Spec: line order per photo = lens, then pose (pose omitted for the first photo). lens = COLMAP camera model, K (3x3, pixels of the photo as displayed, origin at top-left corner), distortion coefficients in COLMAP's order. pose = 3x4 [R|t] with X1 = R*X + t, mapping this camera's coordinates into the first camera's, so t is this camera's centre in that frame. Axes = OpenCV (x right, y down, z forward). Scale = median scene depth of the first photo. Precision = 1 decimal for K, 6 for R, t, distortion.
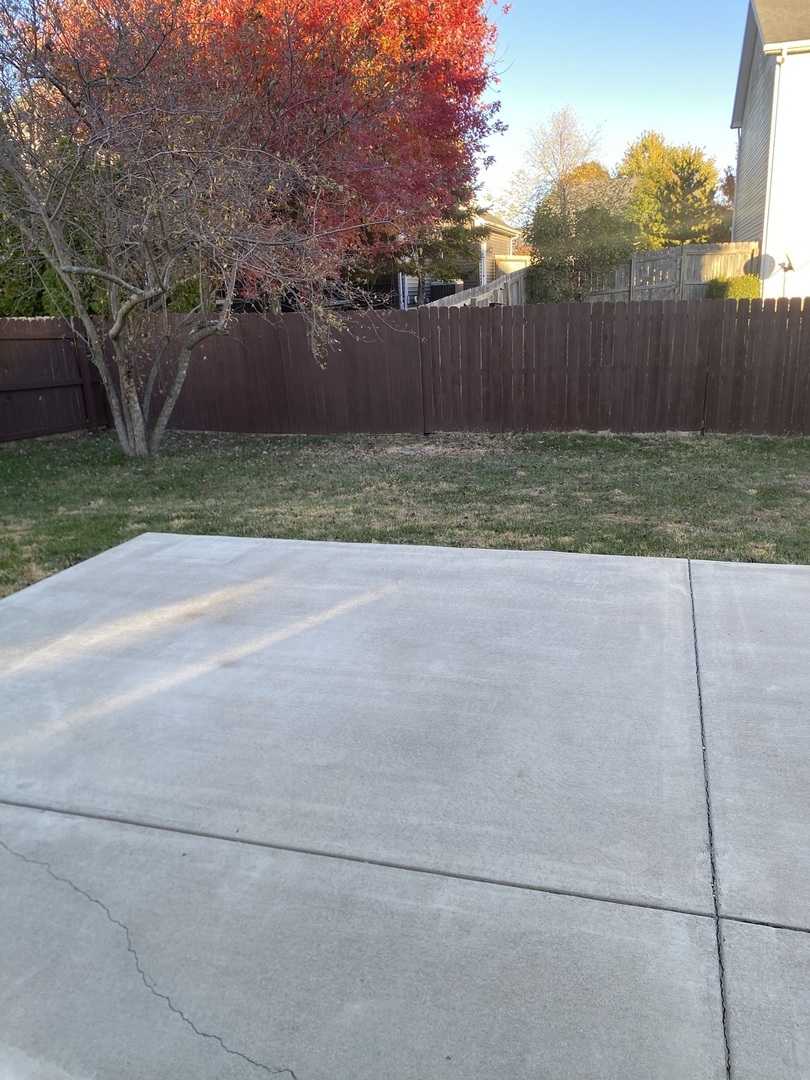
lens RADIAL K [[809.8, 0, 420.5], [0, 809.8, 522.4], [0, 0, 1]] dist [0.027061, -0.017367]
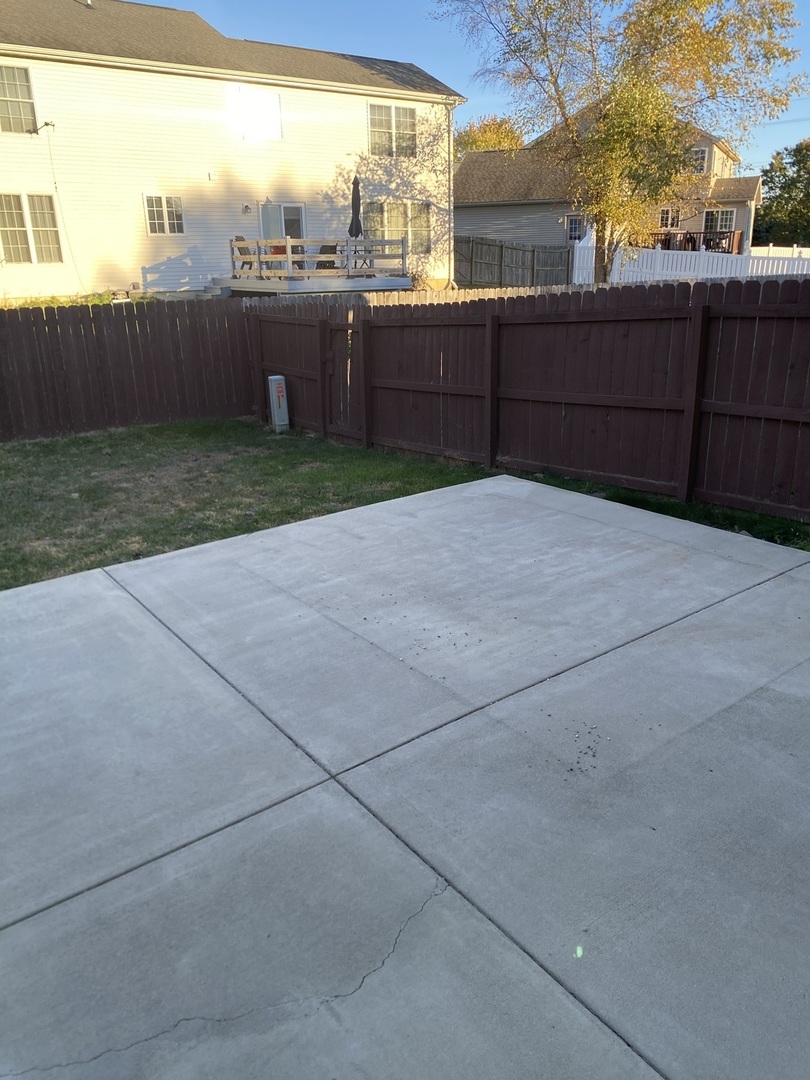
lens RADIAL K [[809.8, 0, 420.5], [0, 809.8, 522.4], [0, 0, 1]] dist [0.027061, -0.017367]
pose [[0.610930, -0.232487, 0.756779, -0.379787], [0.222189, 0.967842, 0.117959, -0.080498], [-0.759866, 0.096084, 0.642939, -0.098819]]
